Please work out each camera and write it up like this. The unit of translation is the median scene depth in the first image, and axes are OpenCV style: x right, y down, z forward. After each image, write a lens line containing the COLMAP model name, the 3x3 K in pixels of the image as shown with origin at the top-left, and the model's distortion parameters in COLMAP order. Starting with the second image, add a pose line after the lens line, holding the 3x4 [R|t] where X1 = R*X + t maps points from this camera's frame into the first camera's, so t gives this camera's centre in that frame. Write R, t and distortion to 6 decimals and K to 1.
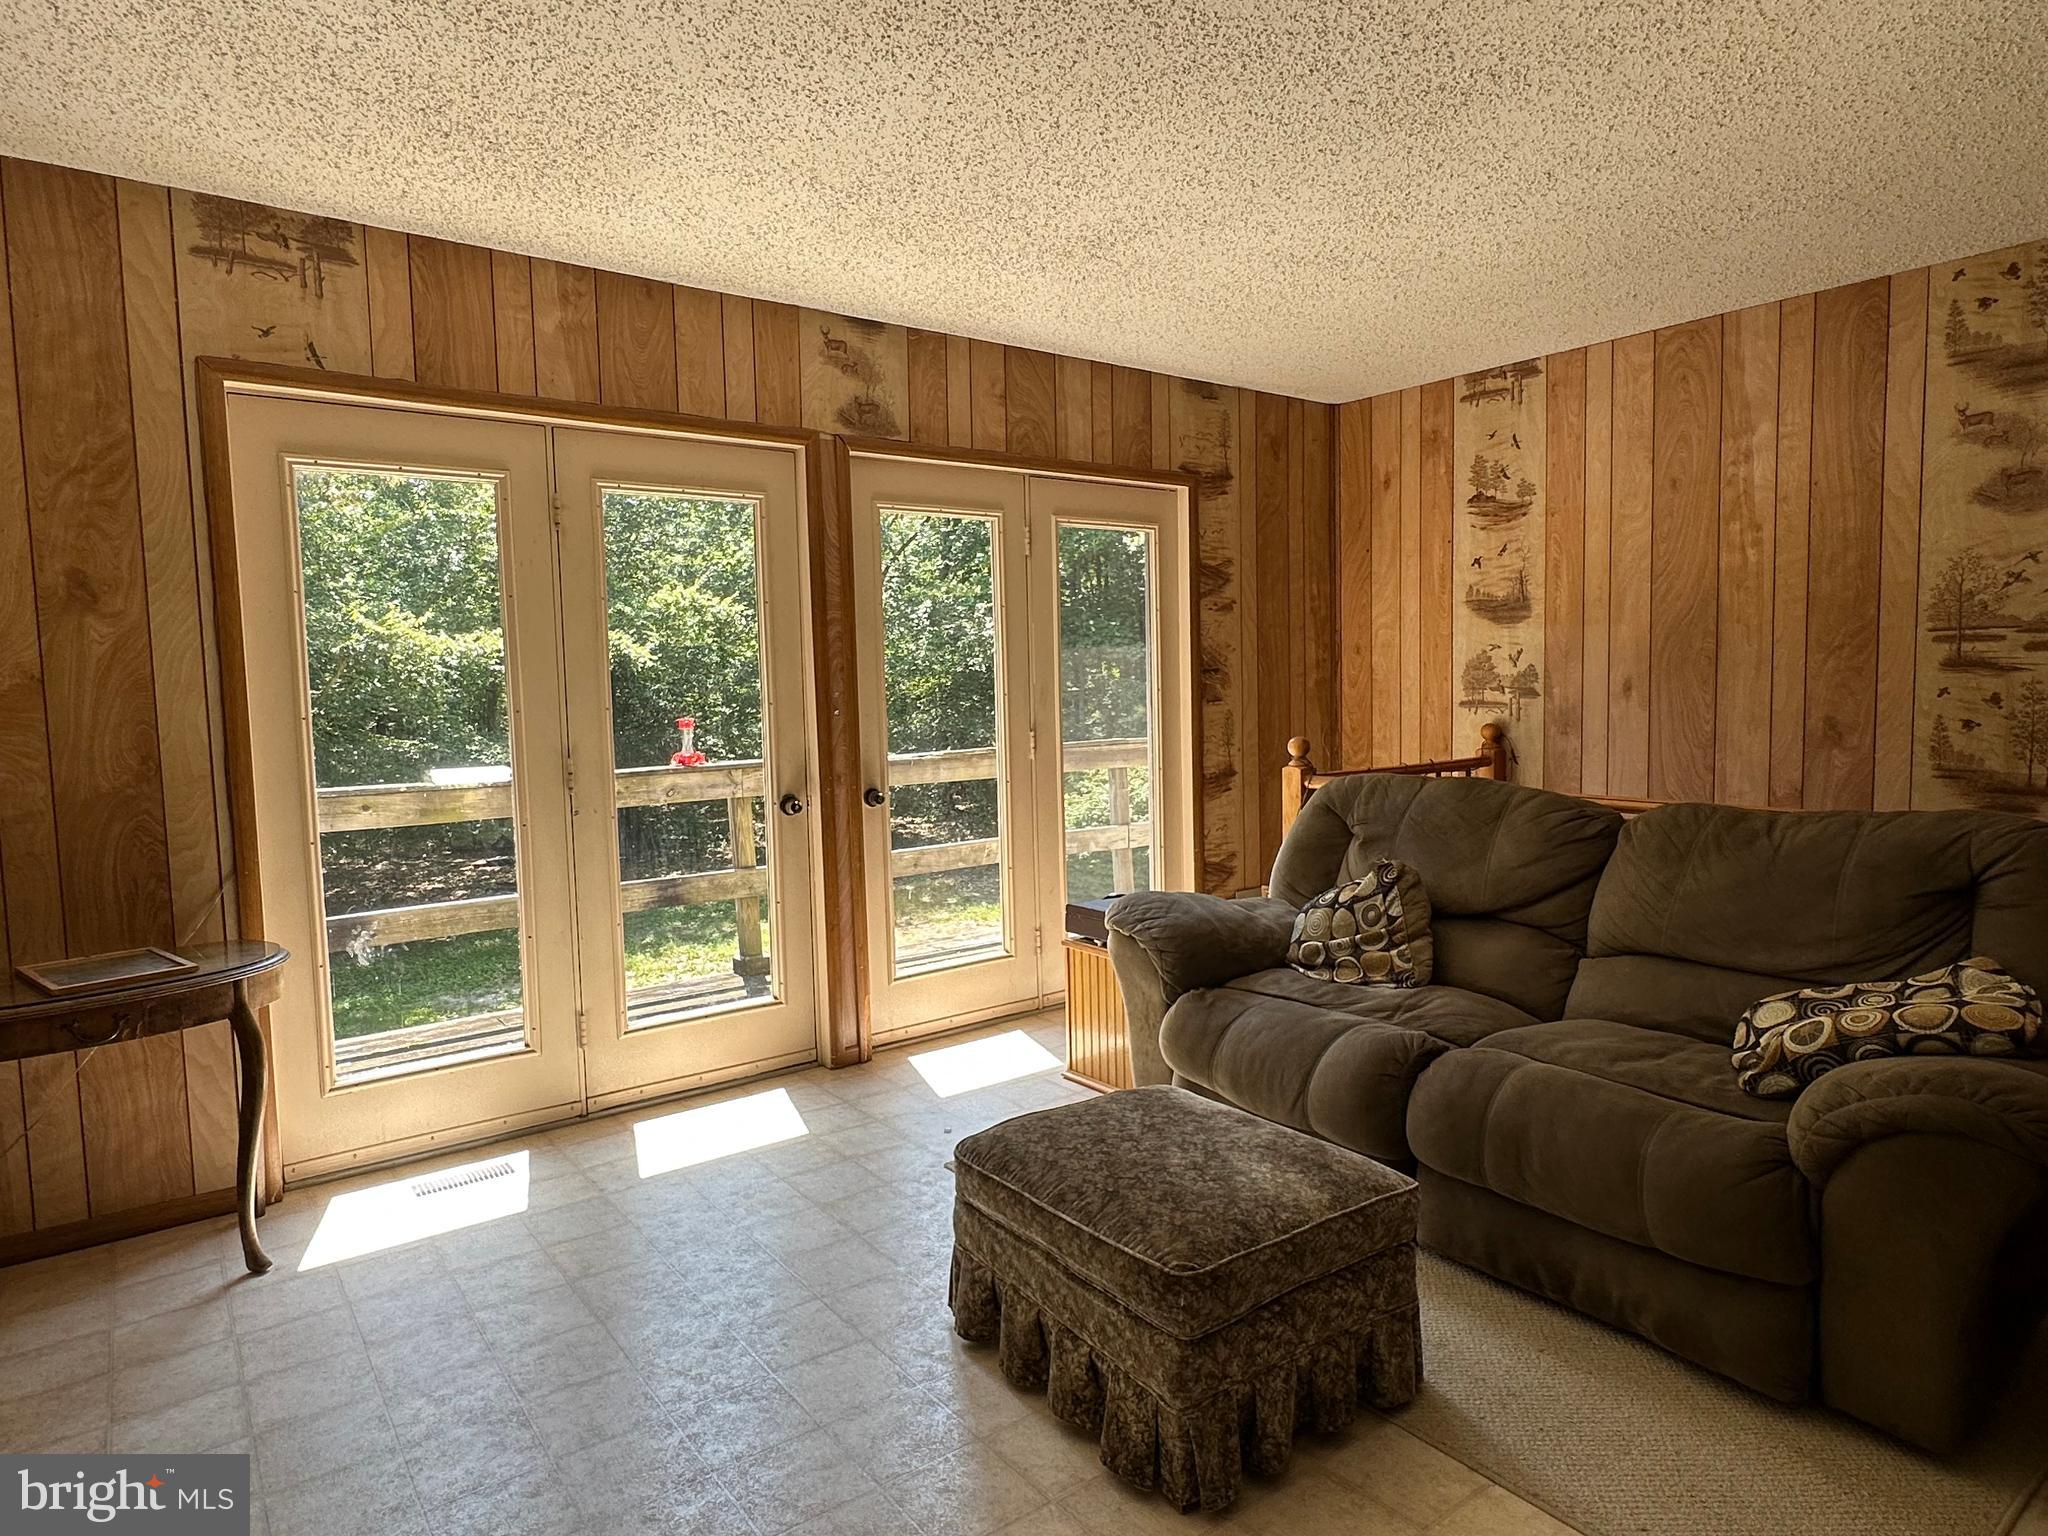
lens RADIAL K [[1200.7, 0, 1031.3], [0, 1200.7, 770.5], [0, 0, 1]] dist [-0.006092, 0.001863]
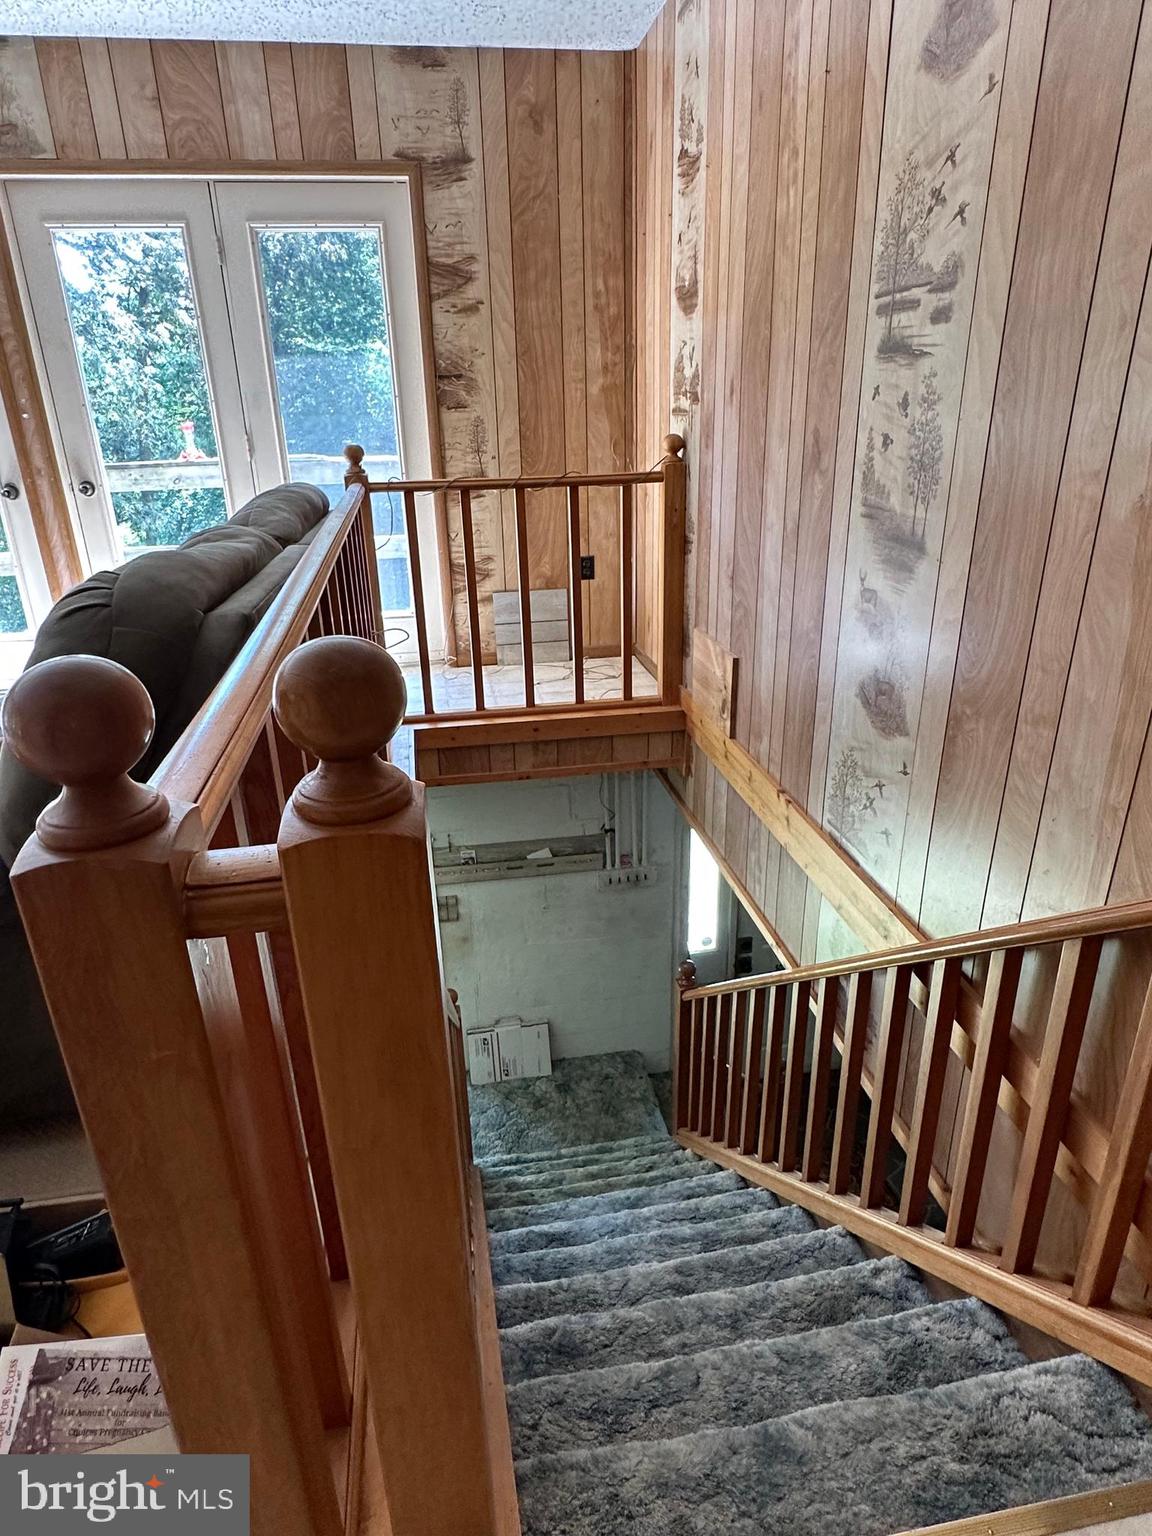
lens RADIAL K [[900.5, 0, 576.6], [0, 900.5, 765.5], [0, 0, 1]] dist [-0.006092, 0.001863]
pose [[0.883903, 0.173755, -0.434193, 0.669676], [-0.030106, 0.947634, 0.317936, -0.015290], [0.466699, -0.267952, 0.842848, 0.312435]]
